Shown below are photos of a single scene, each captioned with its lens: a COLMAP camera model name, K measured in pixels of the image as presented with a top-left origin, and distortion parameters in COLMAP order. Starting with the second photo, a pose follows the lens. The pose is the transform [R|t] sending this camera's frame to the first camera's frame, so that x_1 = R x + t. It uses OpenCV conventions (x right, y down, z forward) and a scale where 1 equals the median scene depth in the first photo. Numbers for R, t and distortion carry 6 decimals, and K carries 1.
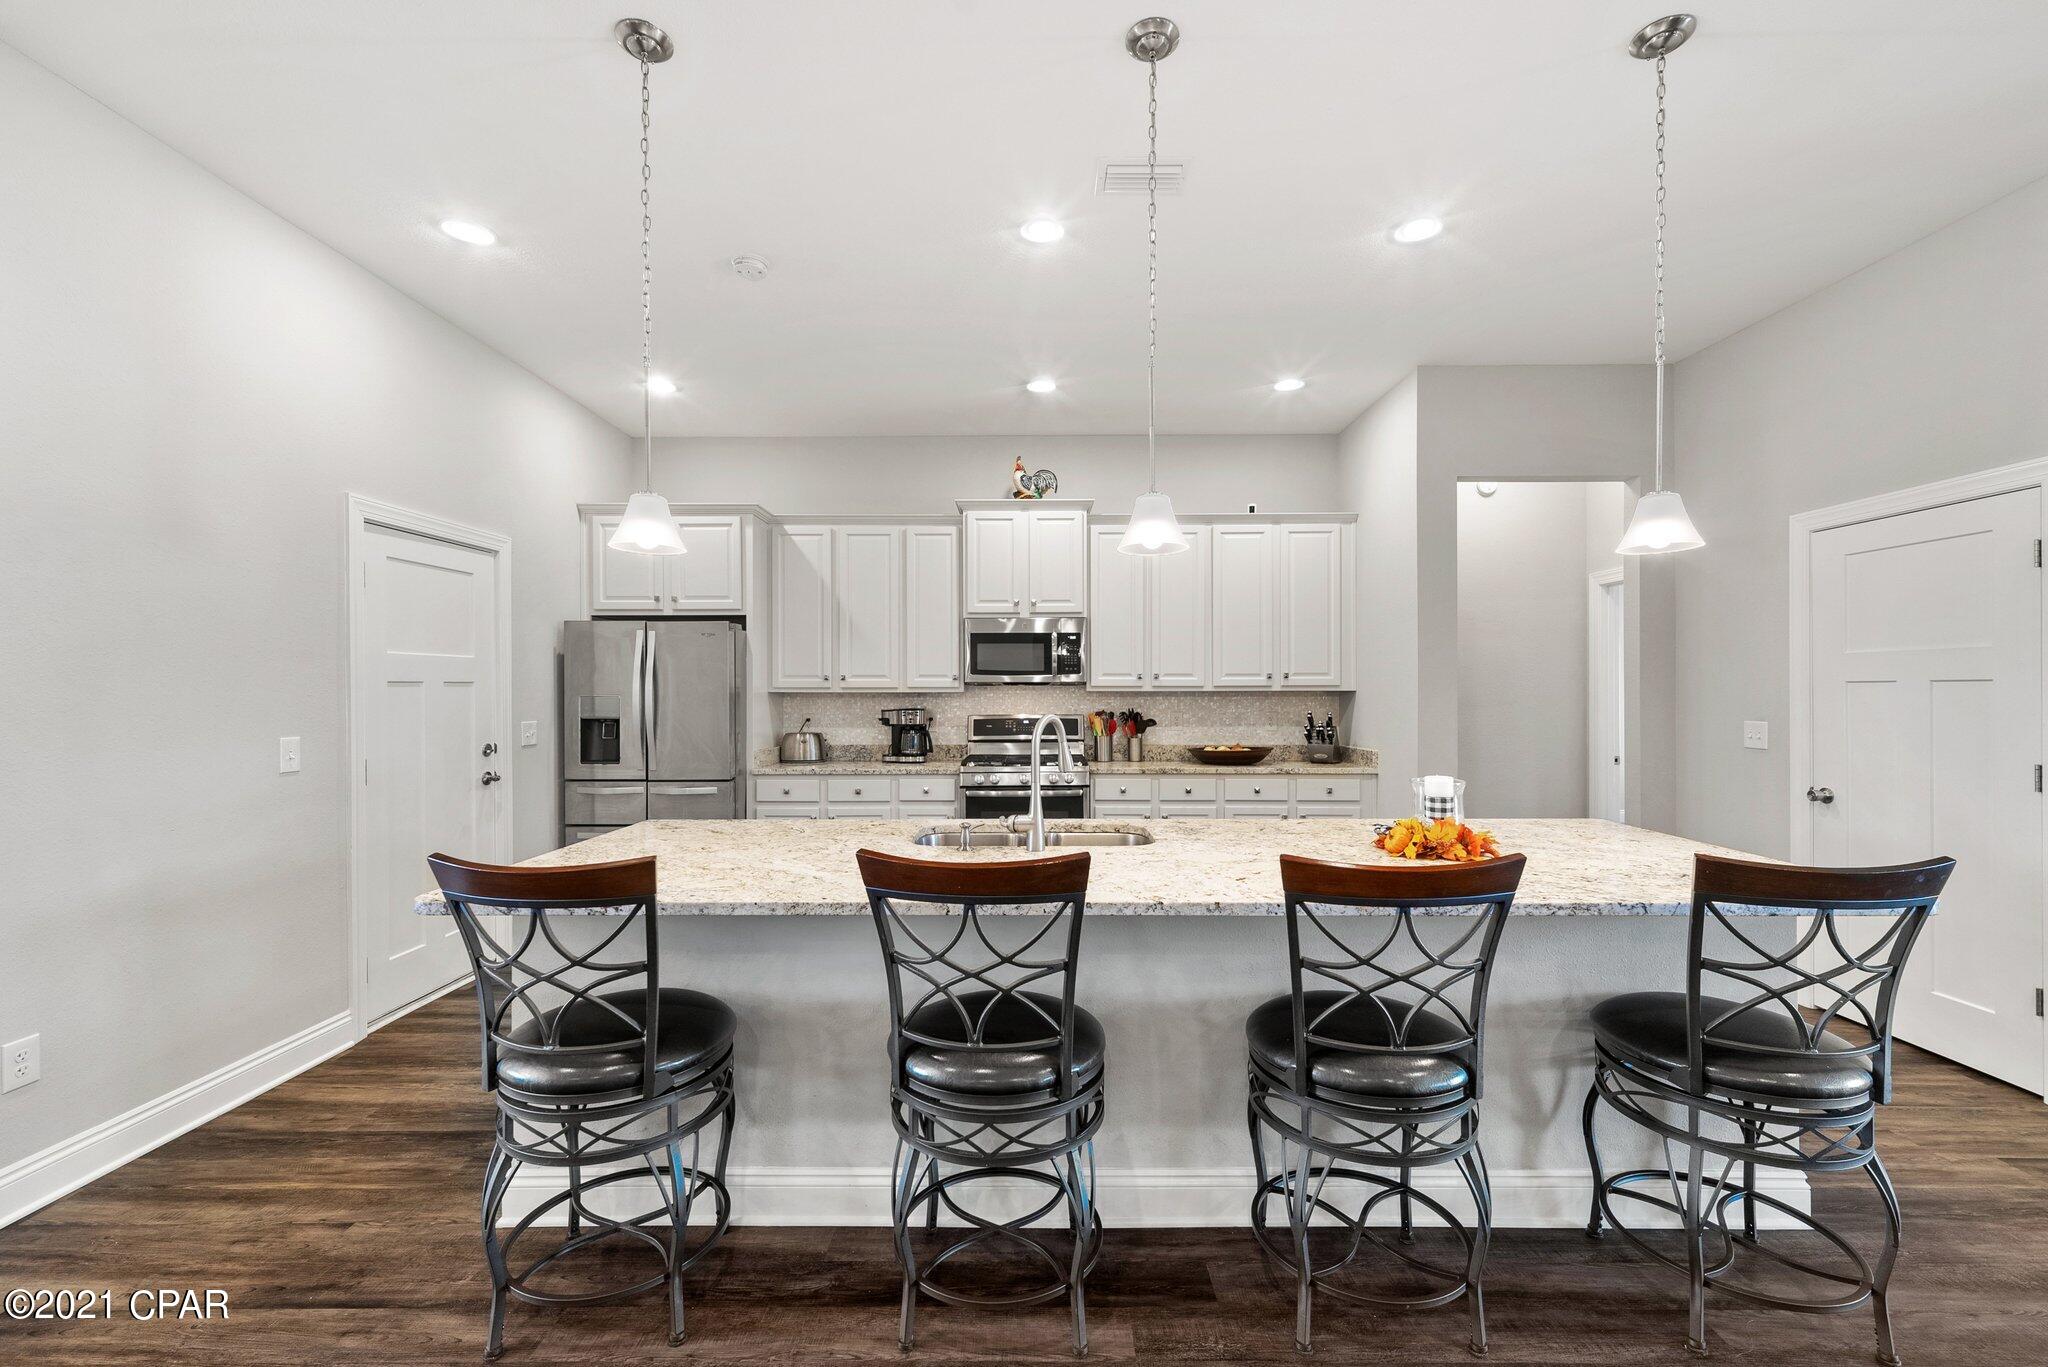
lens RADIAL K [[830.9, 0, 1024.0], [0, 830.9, 683.5], [0, 0, 1]] dist [0.005859, 0.000220]
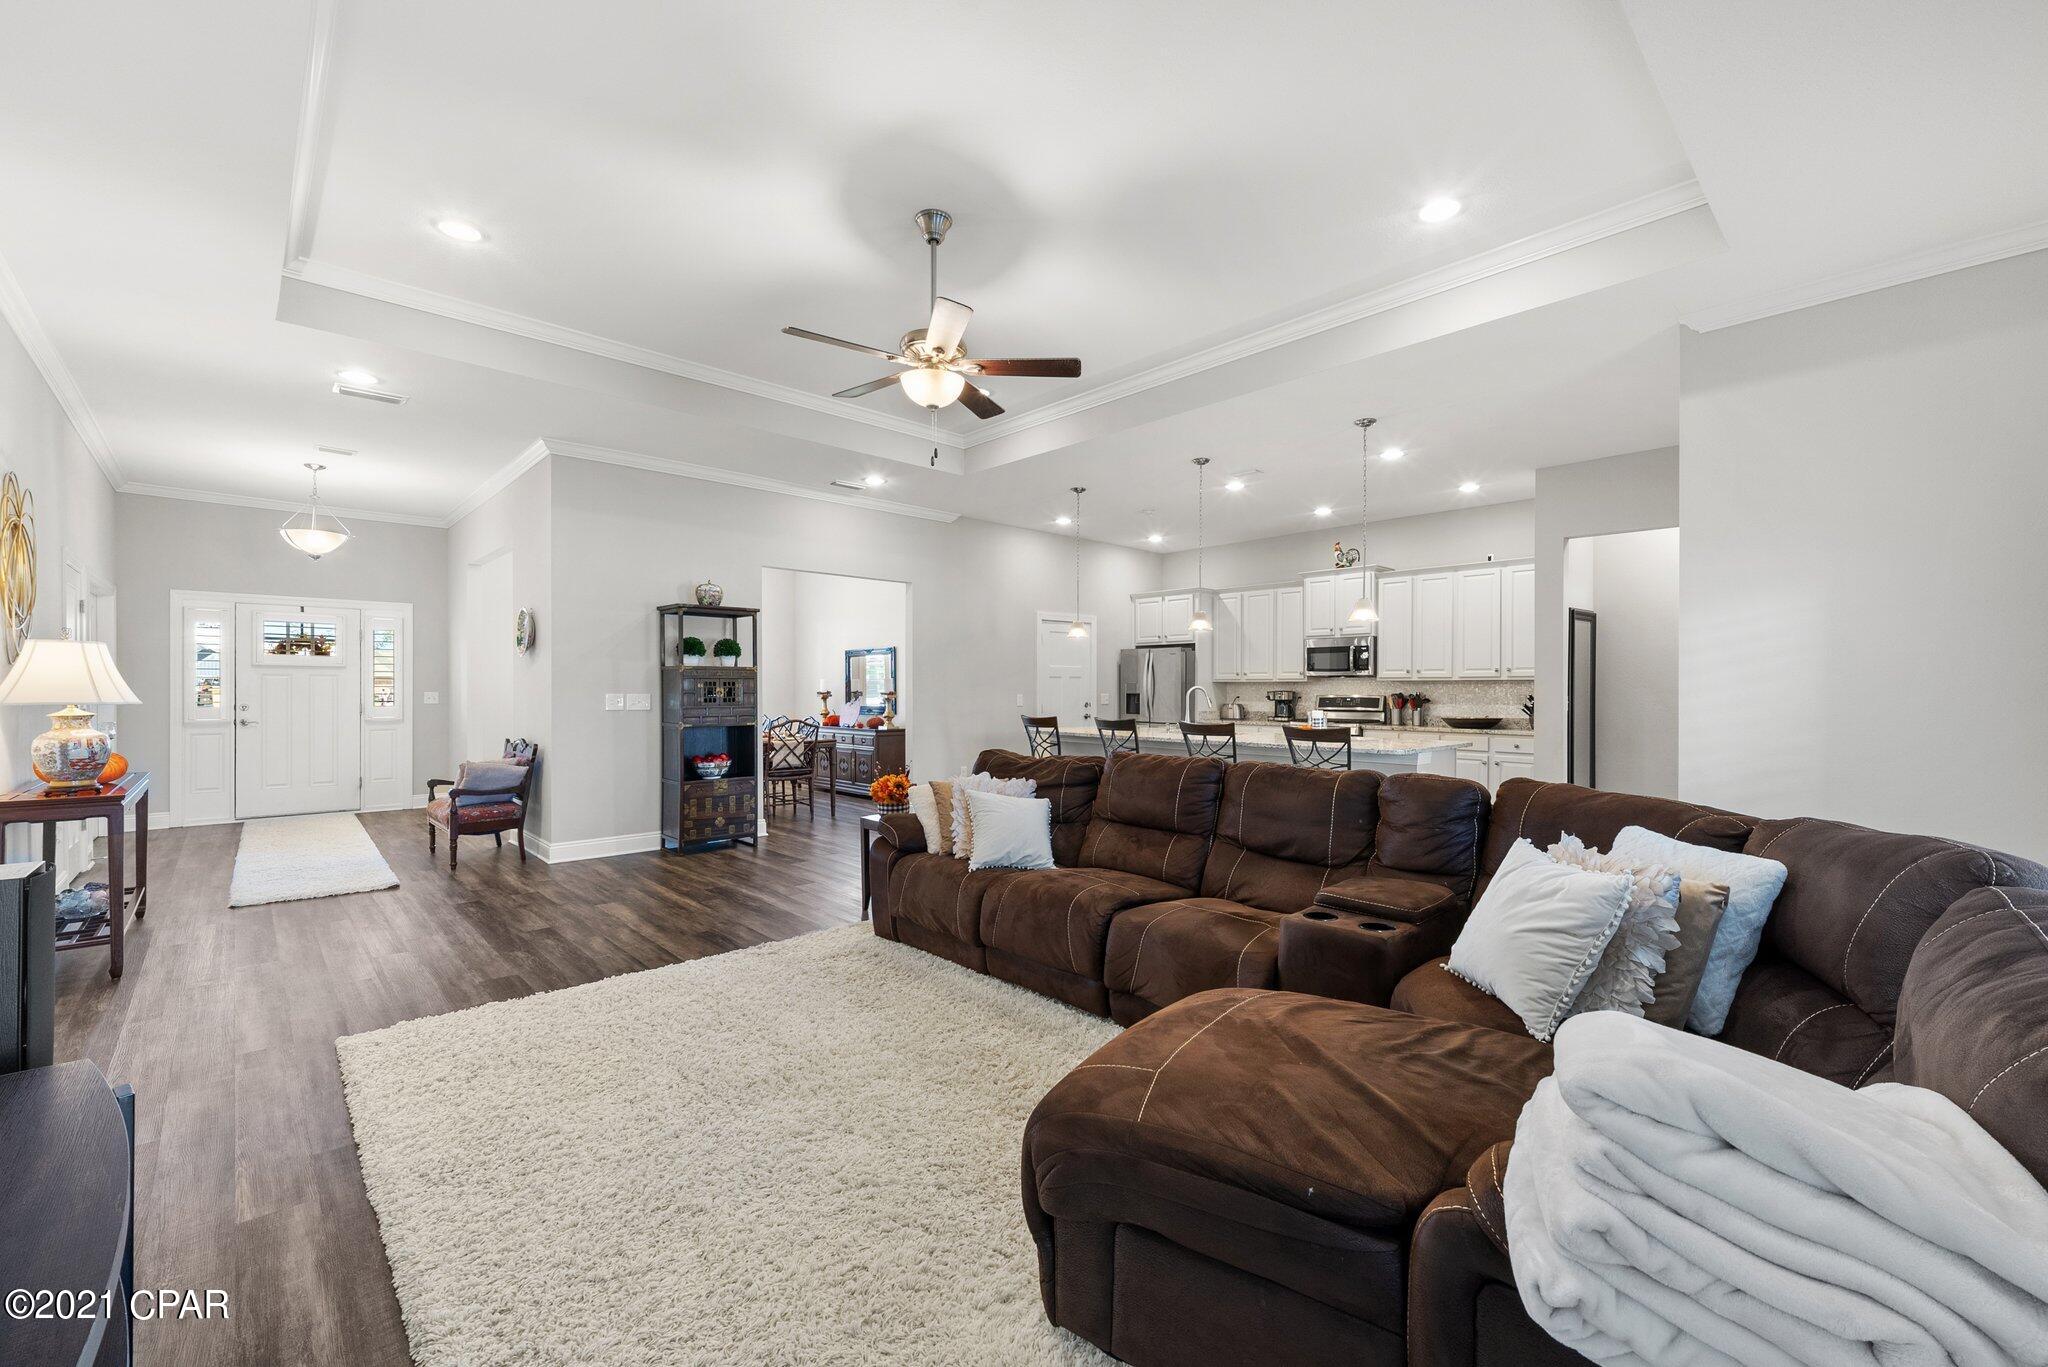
lens RADIAL K [[839.0, 0, 1031.1], [0, 839.0, 692.8], [0, 0, 1]] dist [0.013538, -0.000143]
pose [[0.693055, 0.006324, -0.720856, 0.799493], [0.001334, 0.999949, 0.010056, 0.015493], [0.720883, -0.007931, 0.693011, -0.644157]]
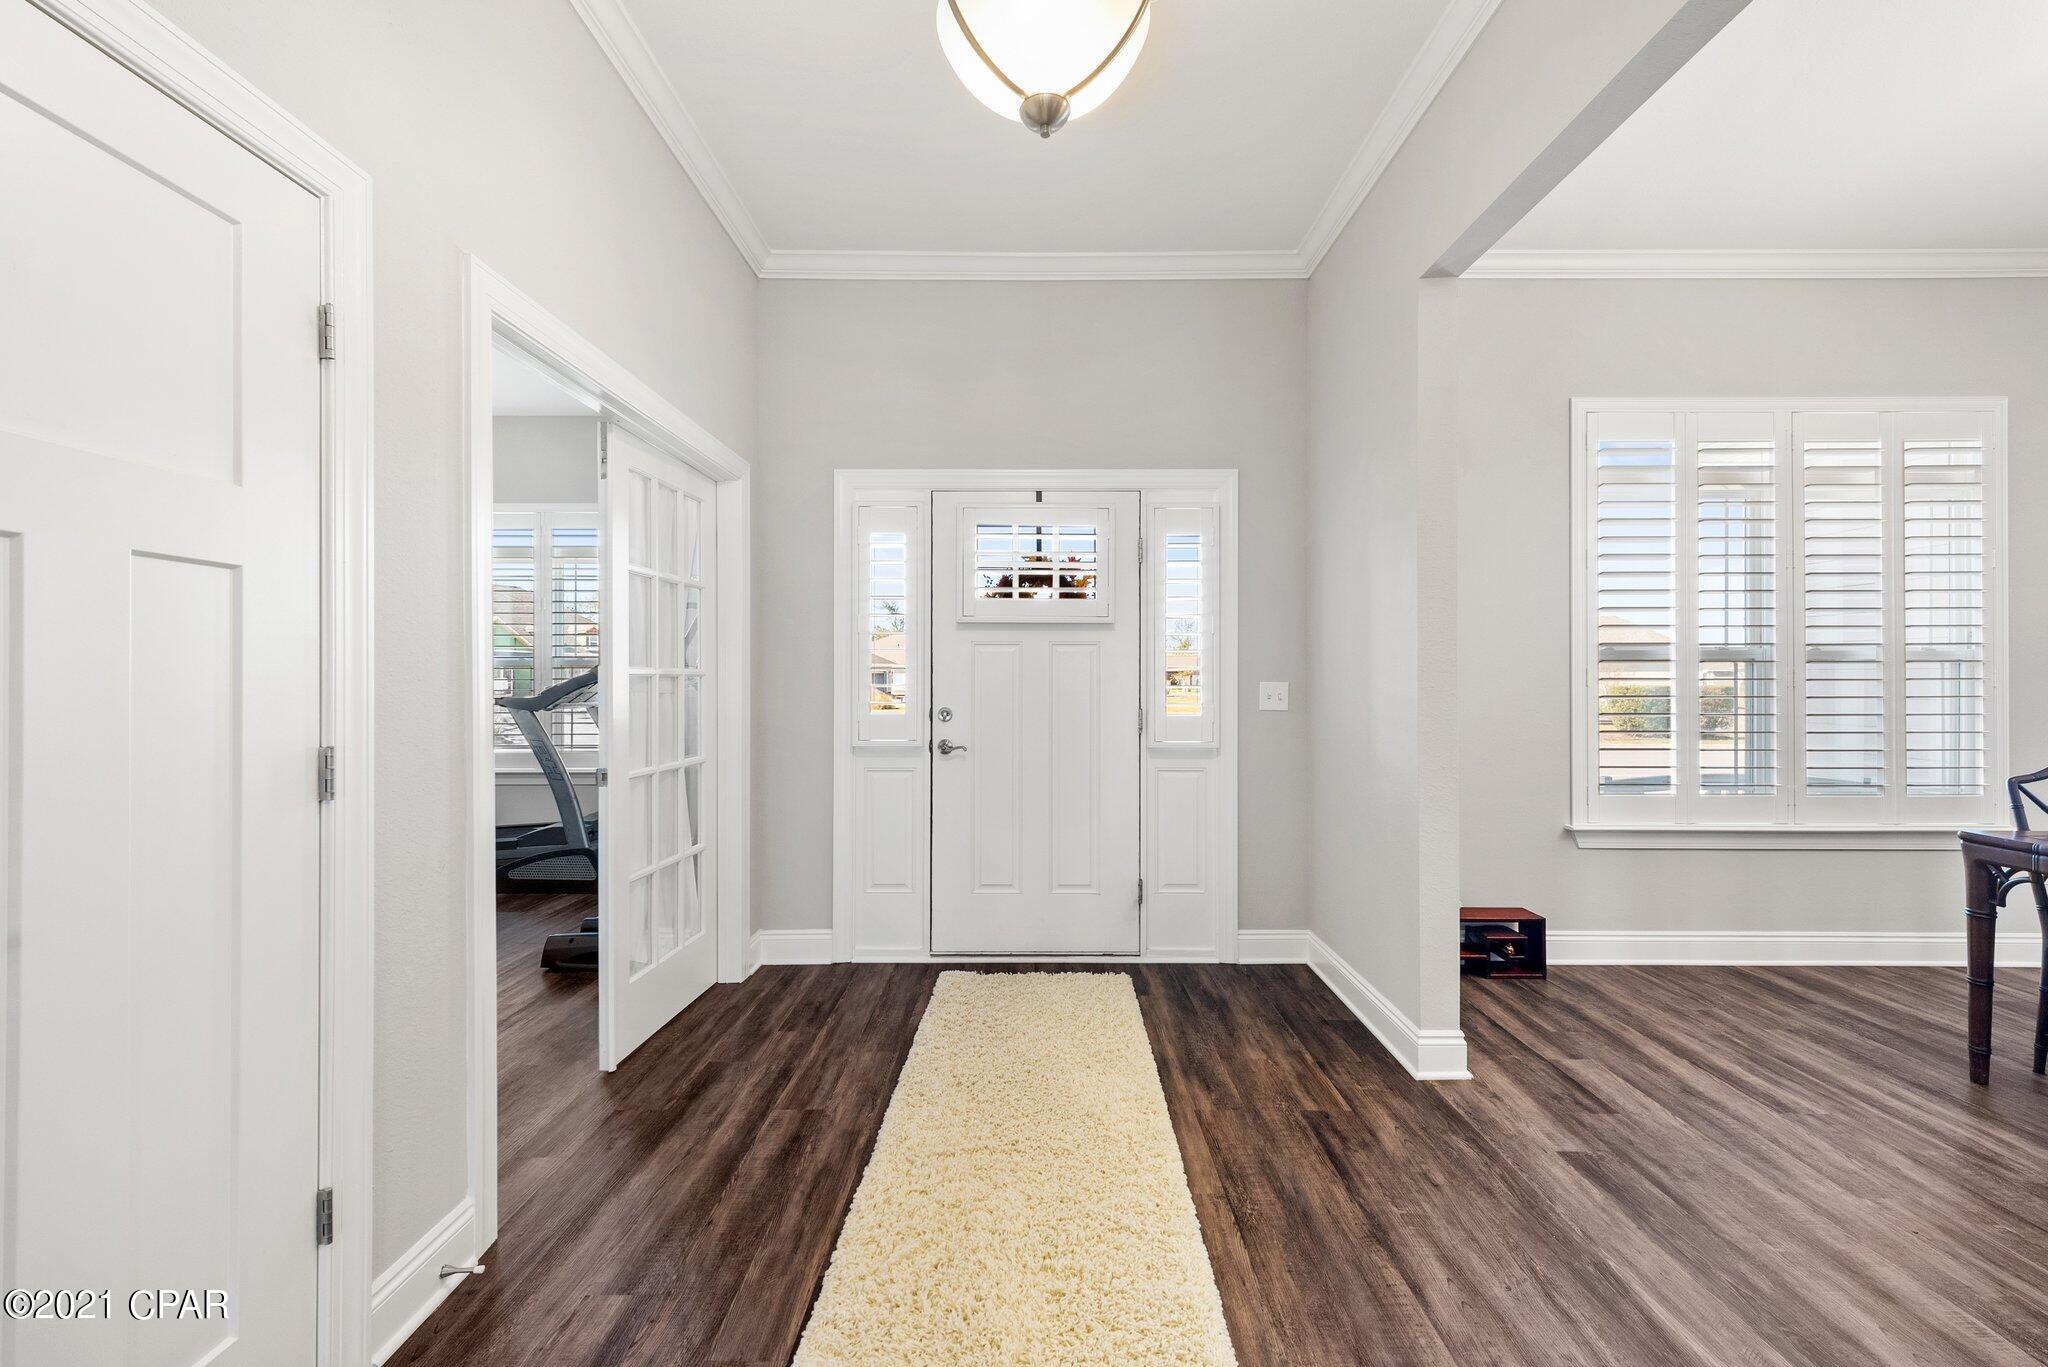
lens RADIAL K [[830.9, 0, 1024.0], [0, 830.9, 683.5], [0, 0, 1]] dist [0.005859, 0.000220]
pose [[0.005694, 0.006908, -0.999960, -0.596939], [0.005638, 0.999960, 0.006940, 0.024970], [0.999968, -0.005677, 0.005655, -0.544562]]
